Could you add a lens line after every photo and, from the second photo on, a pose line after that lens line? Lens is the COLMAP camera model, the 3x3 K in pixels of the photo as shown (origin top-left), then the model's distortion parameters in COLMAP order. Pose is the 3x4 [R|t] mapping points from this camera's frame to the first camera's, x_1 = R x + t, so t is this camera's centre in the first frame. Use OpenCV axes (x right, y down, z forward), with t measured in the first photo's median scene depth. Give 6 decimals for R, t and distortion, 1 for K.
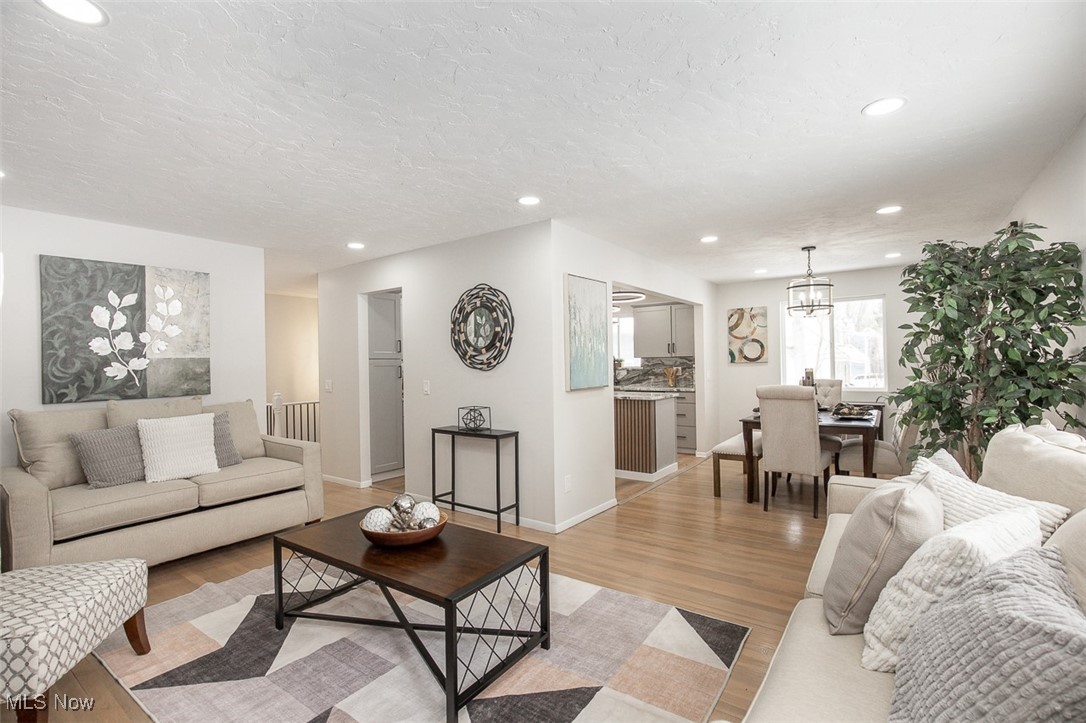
lens RADIAL K [[495.6, 0, 543.0], [0, 495.6, 361.5], [0, 0, 1]] dist [-0.009877, 0.000422]
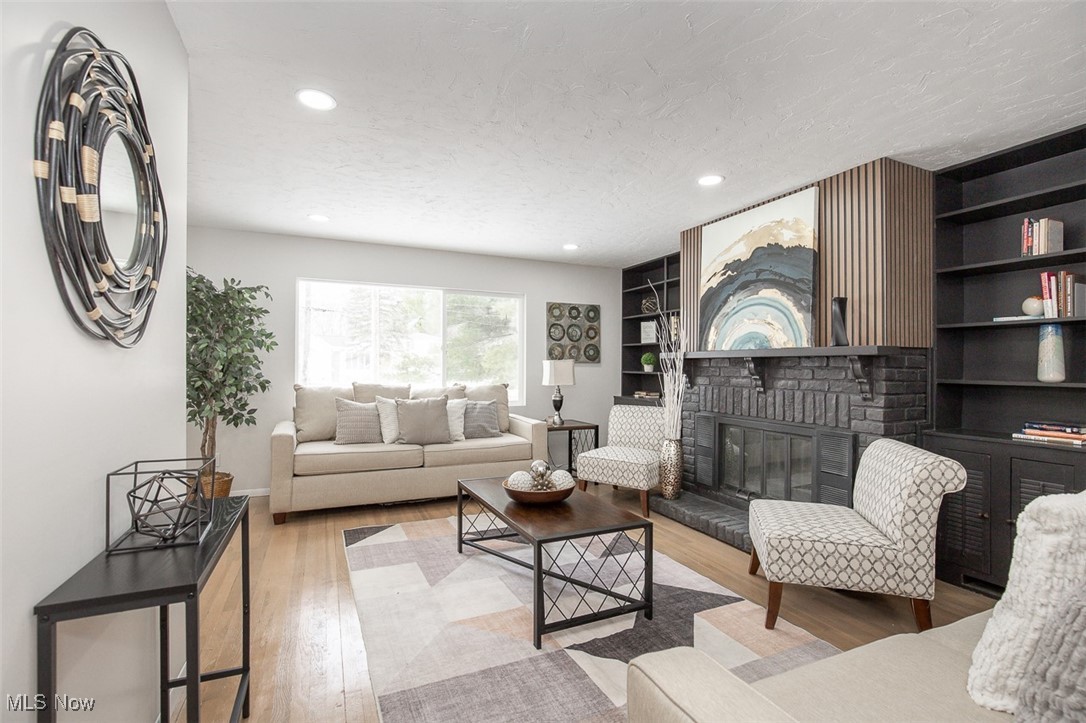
lens RADIAL K [[495.6, 0, 543.0], [0, 495.6, 361.5], [0, 0, 1]] dist [-0.009877, 0.000422]
pose [[-0.863895, 0.013633, 0.503487, -0.505815], [0.003757, 0.999780, -0.020625, 0.034451], [-0.503658, -0.015927, -0.863757, 1.161771]]
